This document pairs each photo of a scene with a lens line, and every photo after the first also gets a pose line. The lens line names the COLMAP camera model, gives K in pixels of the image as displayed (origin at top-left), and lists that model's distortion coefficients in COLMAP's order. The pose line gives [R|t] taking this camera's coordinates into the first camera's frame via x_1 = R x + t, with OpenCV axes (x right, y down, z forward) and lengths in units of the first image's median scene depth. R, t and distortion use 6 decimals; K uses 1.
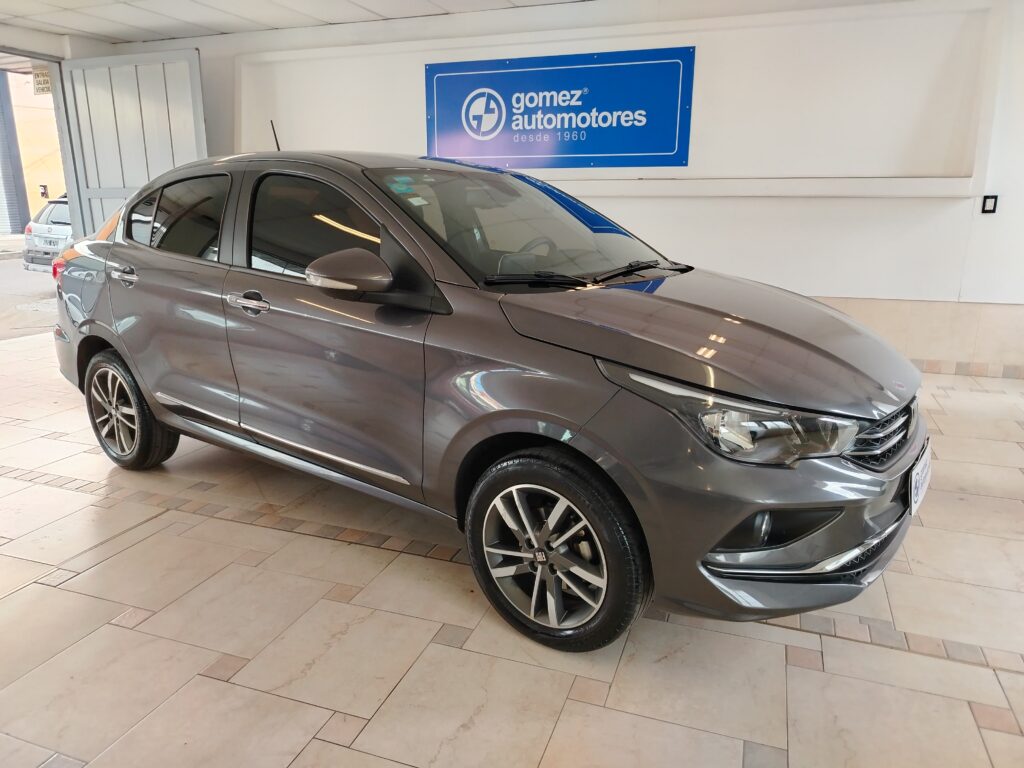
lens RADIAL K [[717.6, 0, 512.2], [0, 717.6, 379.9], [0, 0, 1]] dist [0.016939, -0.014020]
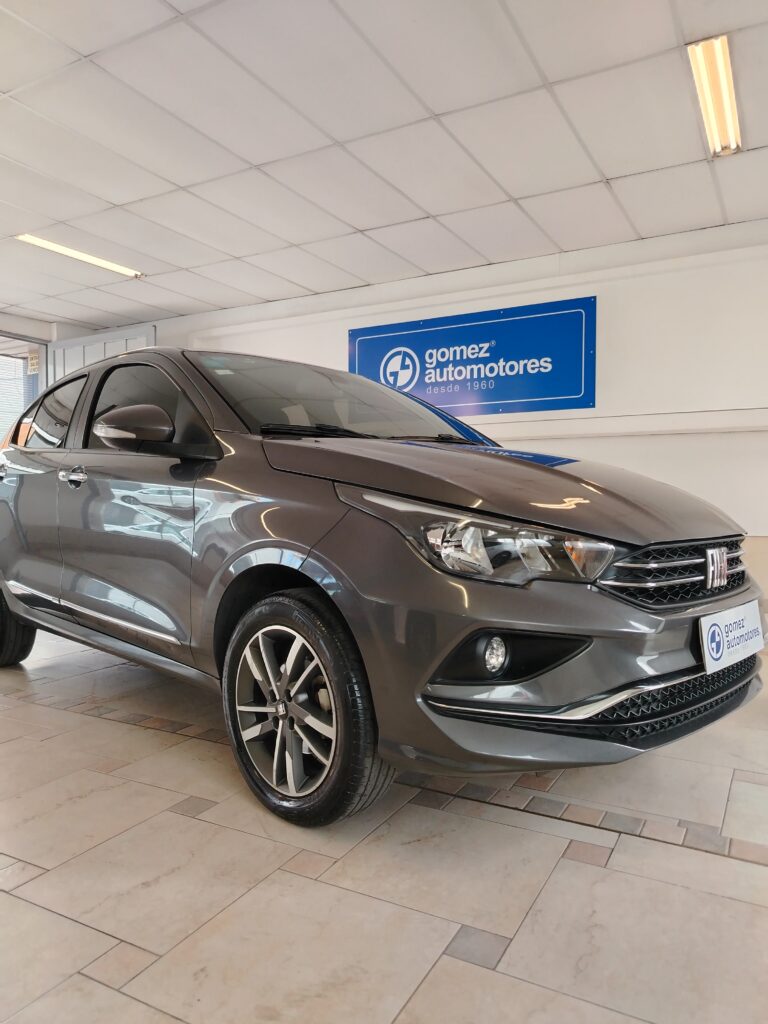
lens RADIAL K [[714.4, 0, 386.8], [0, 714.4, 512.8], [0, 0, 1]] dist [0.027595, -0.027610]
pose [[0.988107, -0.000845, -0.153765, 0.109271], [-0.033578, 0.974667, -0.221127, 0.070906], [0.150056, 0.223661, 0.963047, 0.035702]]
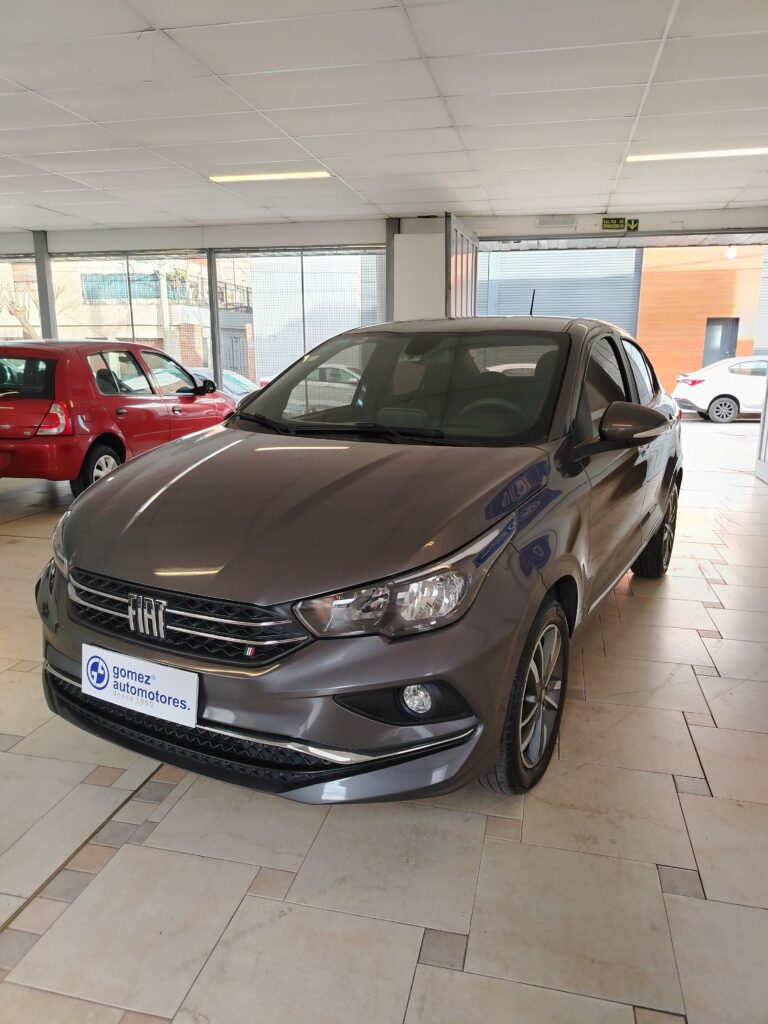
lens RADIAL K [[717.6, 0, 388.2], [0, 717.6, 511.2], [0, 0, 1]] dist [0.016939, -0.014020]
pose [[0.122685, 0.211507, -0.969646, 0.507254], [-0.247123, 0.952763, 0.176557, -0.103354], [0.961186, 0.217961, 0.169158, 0.406345]]
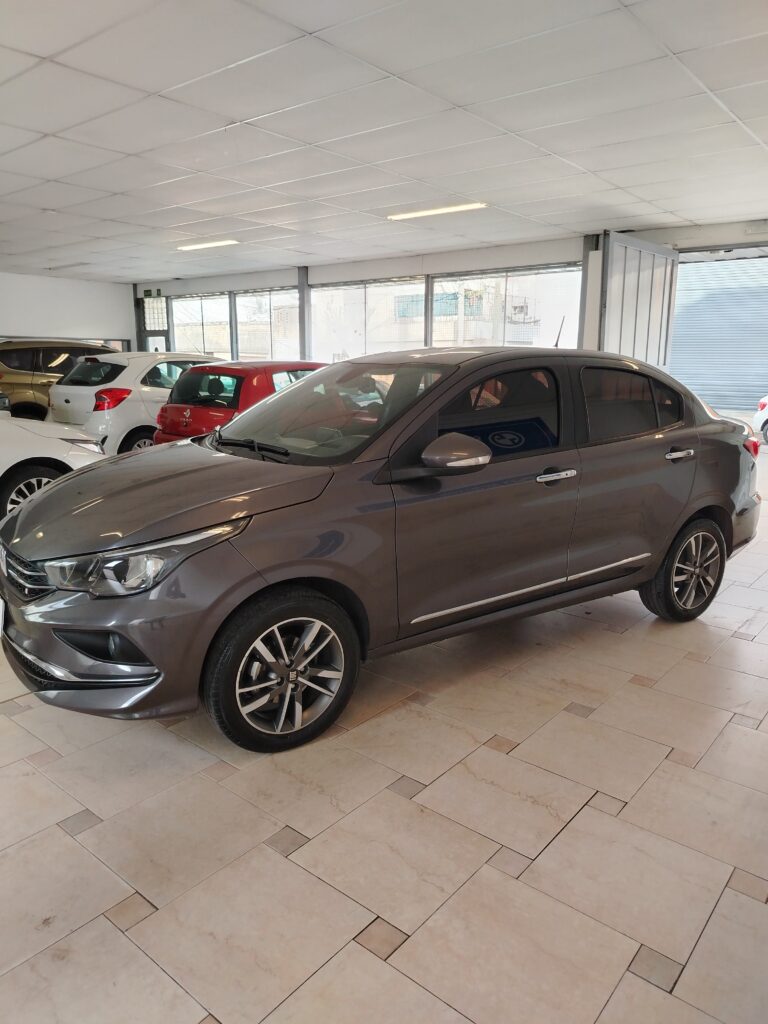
lens RADIAL K [[714.4, 0, 386.8], [0, 714.4, 512.8], [0, 0, 1]] dist [0.027595, -0.027610]
pose [[-0.329571, 0.190544, -0.924703, 0.543833], [-0.240205, 0.930271, 0.277303, -0.195637], [0.913063, 0.313509, -0.260821, 0.703696]]
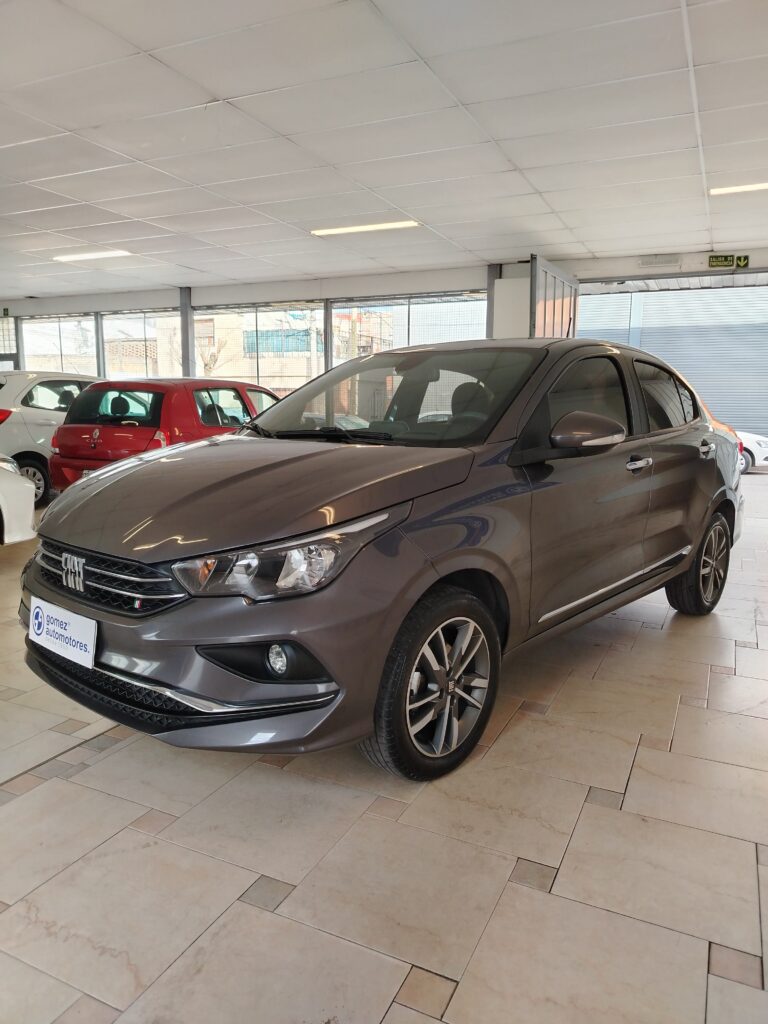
lens RADIAL K [[714.4, 0, 386.8], [0, 714.4, 512.8], [0, 0, 1]] dist [0.027595, -0.027610]
pose [[-0.093548, 0.143819, -0.985173, 0.538203], [-0.255612, 0.952875, 0.163376, -0.107090], [0.962243, 0.267105, -0.052378, 0.530084]]
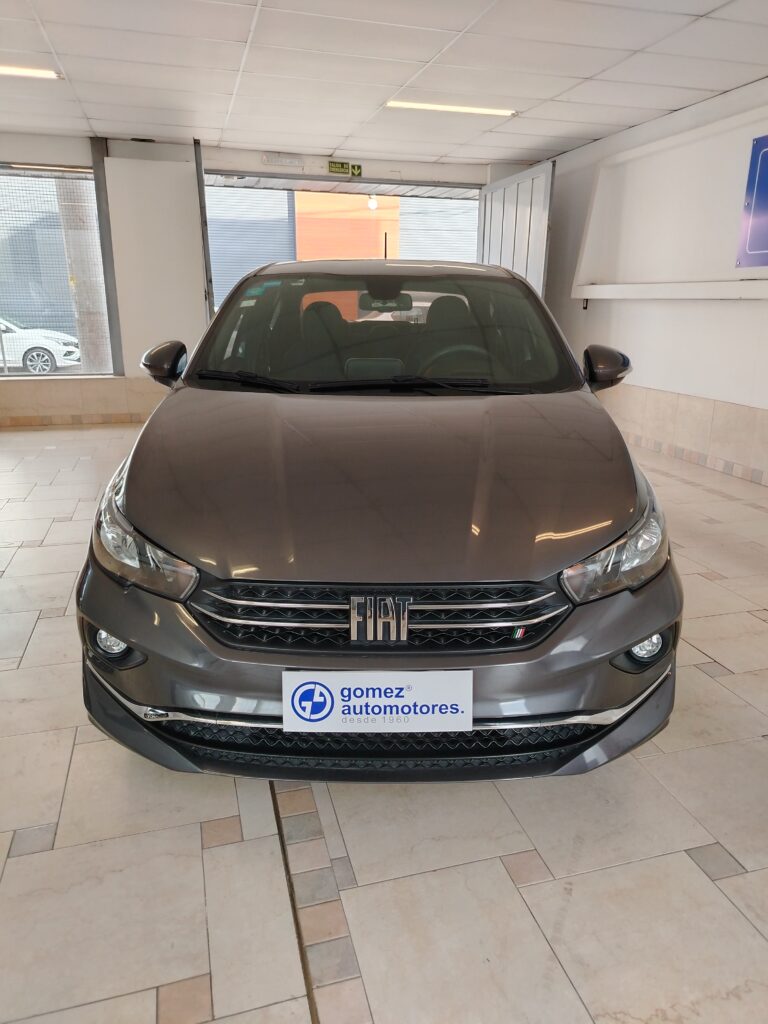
lens RADIAL K [[717.6, 0, 388.2], [0, 717.6, 511.2], [0, 0, 1]] dist [0.016939, -0.014020]
pose [[0.588364, 0.229532, -0.775334, 0.396423], [-0.203779, 0.970006, 0.132524, -0.052545], [0.782497, 0.080024, 0.617490, 0.209557]]
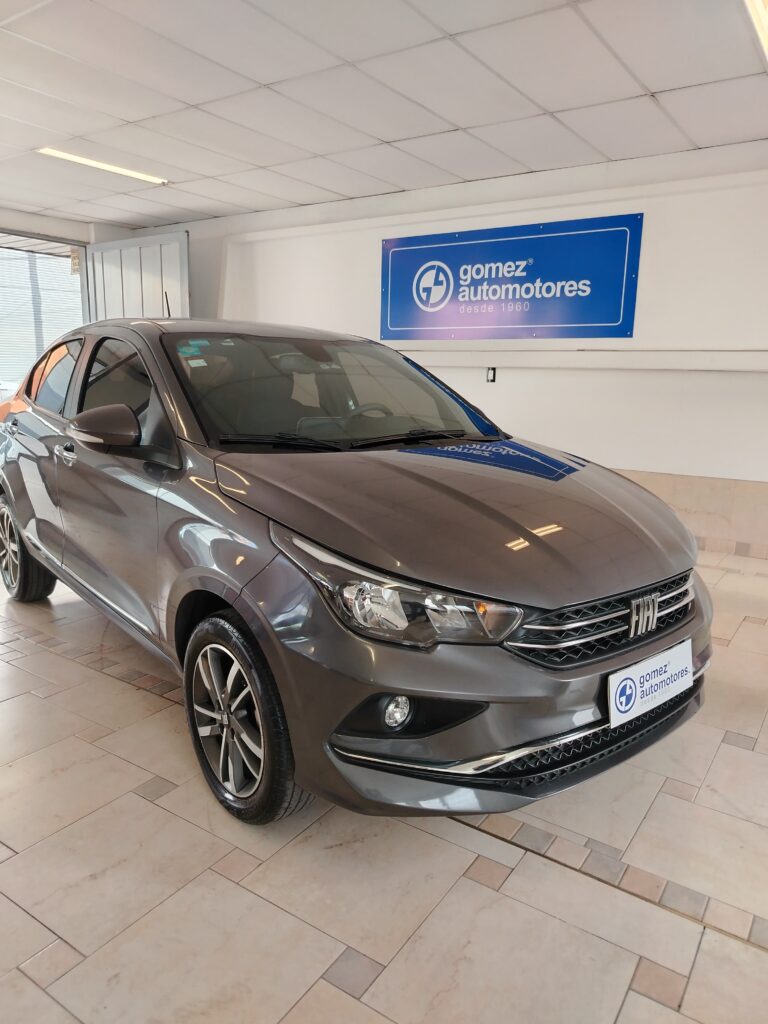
lens RADIAL K [[717.6, 0, 388.2], [0, 717.6, 511.2], [0, 0, 1]] dist [0.016939, -0.014020]
pose [[0.969712, 0.063212, -0.235930, 0.166702], [-0.076300, 0.995988, -0.046753, -0.003018], [0.232028, 0.063338, 0.970645, 0.027430]]
